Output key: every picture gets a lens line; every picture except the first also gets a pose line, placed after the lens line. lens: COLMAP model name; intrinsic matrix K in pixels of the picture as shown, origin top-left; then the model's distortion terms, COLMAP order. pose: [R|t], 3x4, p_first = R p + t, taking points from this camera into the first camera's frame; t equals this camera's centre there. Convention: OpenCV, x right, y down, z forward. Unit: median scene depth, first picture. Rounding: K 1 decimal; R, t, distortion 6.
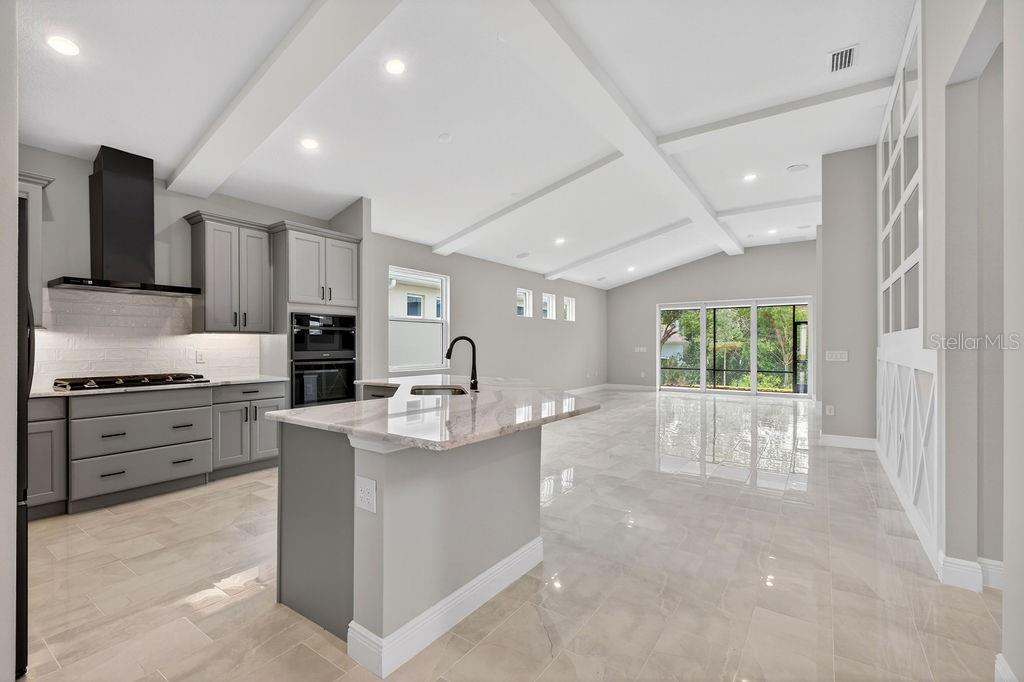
lens RADIAL K [[447.4, 0, 510.0], [0, 447.4, 349.2], [0, 0, 1]] dist [0.014743, -0.000083]
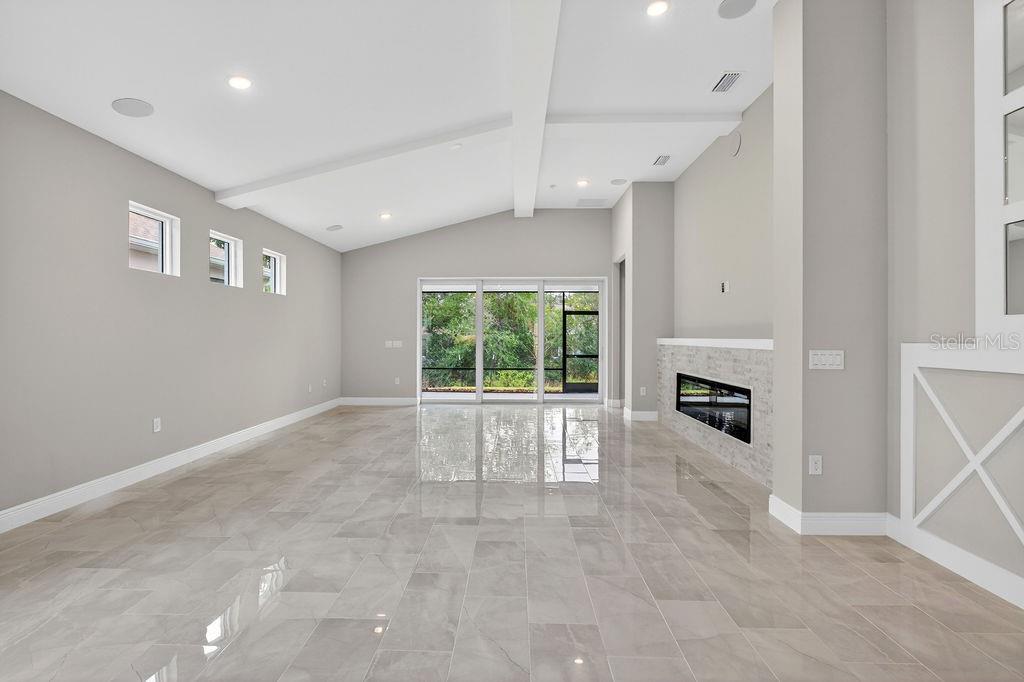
lens RADIAL K [[462.9, 0, 513.9], [0, 462.9, 335.3], [0, 0, 1]] dist [0.018198, 0.000091]
pose [[0.827587, 0.001072, 0.561336, 0.050189], [0.007378, 0.999891, -0.012787, -0.003422], [-0.561289, 0.014724, 0.827489, 0.333855]]
